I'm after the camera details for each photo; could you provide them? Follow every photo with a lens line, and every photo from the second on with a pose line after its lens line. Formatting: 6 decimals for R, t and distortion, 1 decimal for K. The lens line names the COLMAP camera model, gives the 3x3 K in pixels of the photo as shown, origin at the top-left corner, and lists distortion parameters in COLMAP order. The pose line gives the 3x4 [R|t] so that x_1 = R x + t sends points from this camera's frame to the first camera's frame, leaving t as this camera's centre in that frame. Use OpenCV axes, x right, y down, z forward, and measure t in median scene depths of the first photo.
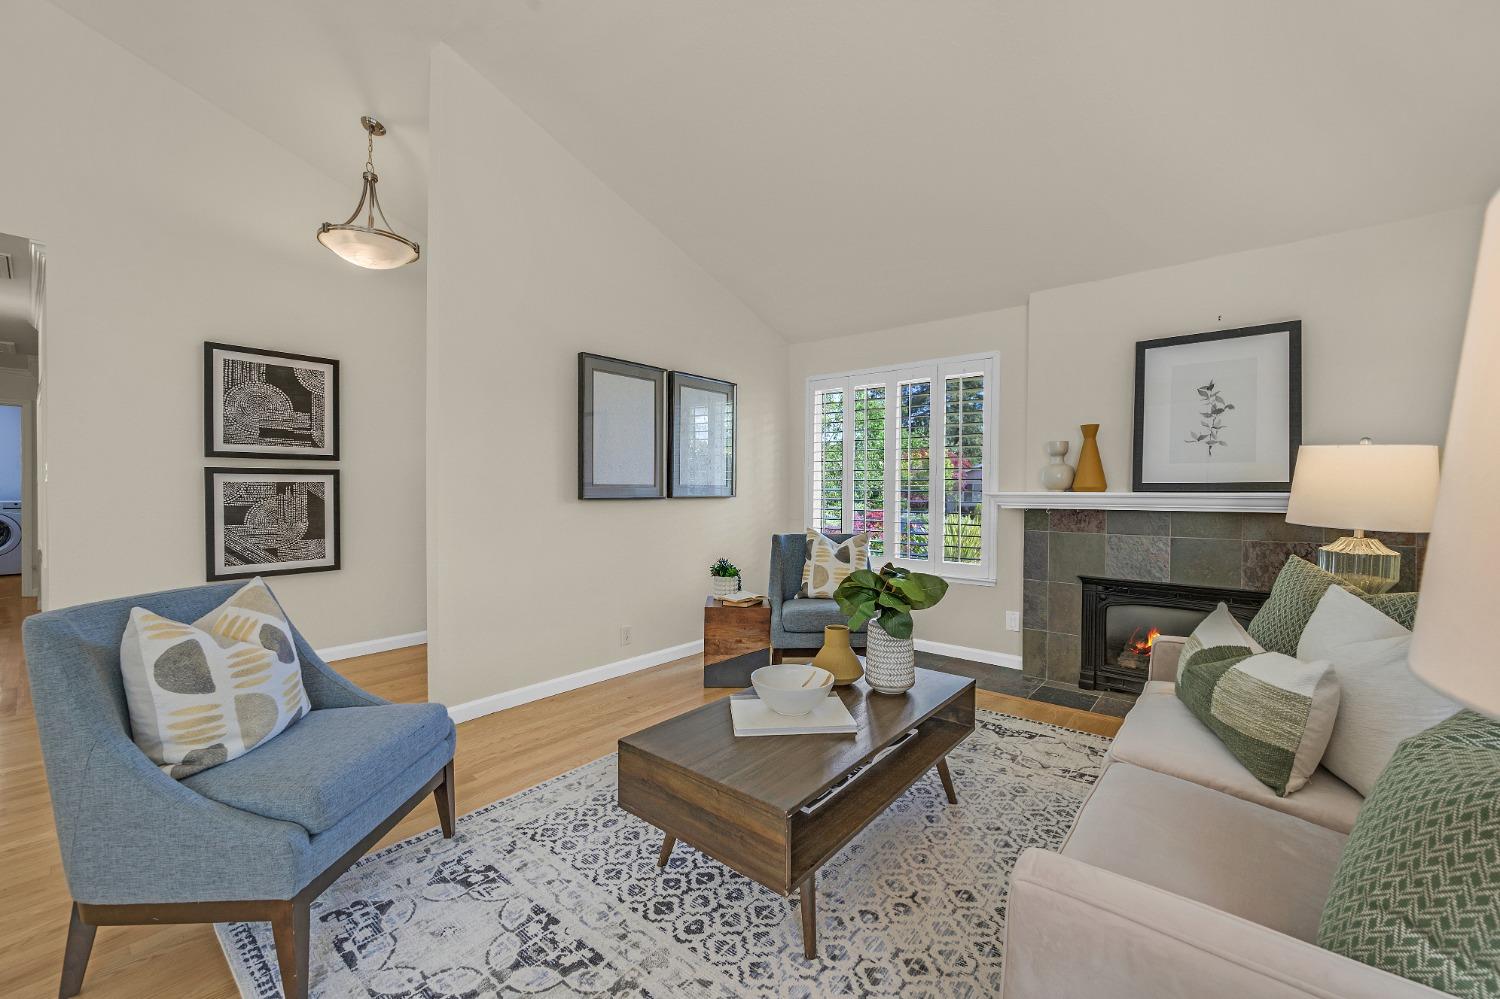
lens RADIAL K [[597.4, 0, 755.4], [0, 597.4, 494.9], [0, 0, 1]] dist [-0.006122, 0.000527]
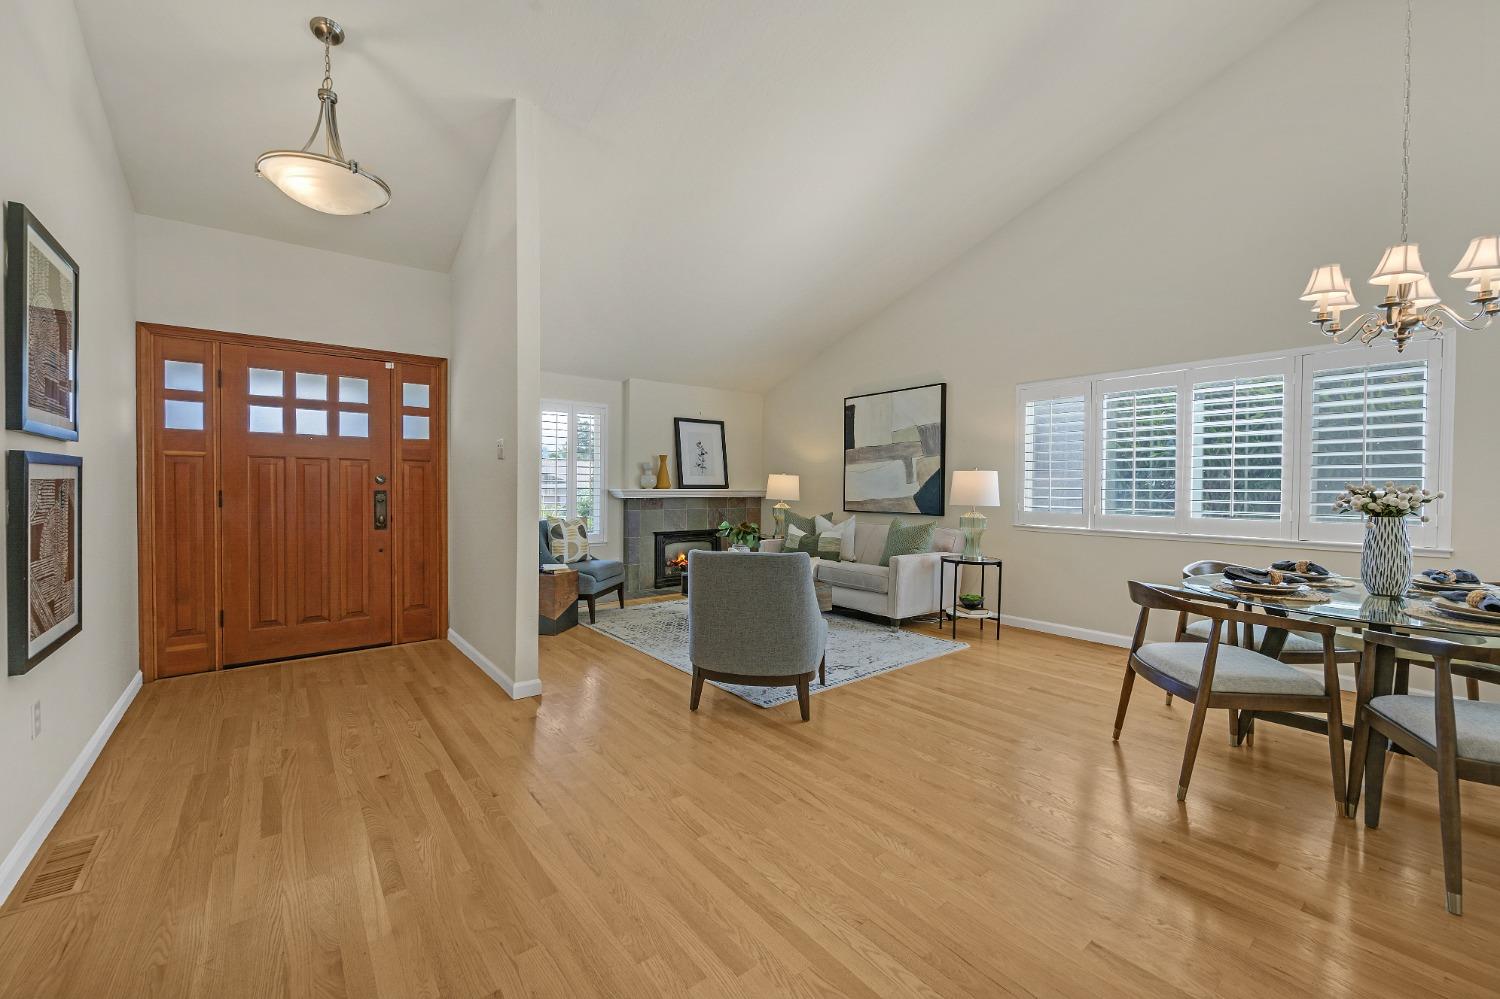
lens RADIAL K [[597.4, 0, 755.4], [0, 597.4, 494.9], [0, 0, 1]] dist [-0.006122, 0.000527]
pose [[0.209643, -0.019838, 0.977577, -1.369899], [0.006914, 0.999799, 0.018806, -0.021450], [-0.977754, 0.002817, 0.209738, 0.285150]]
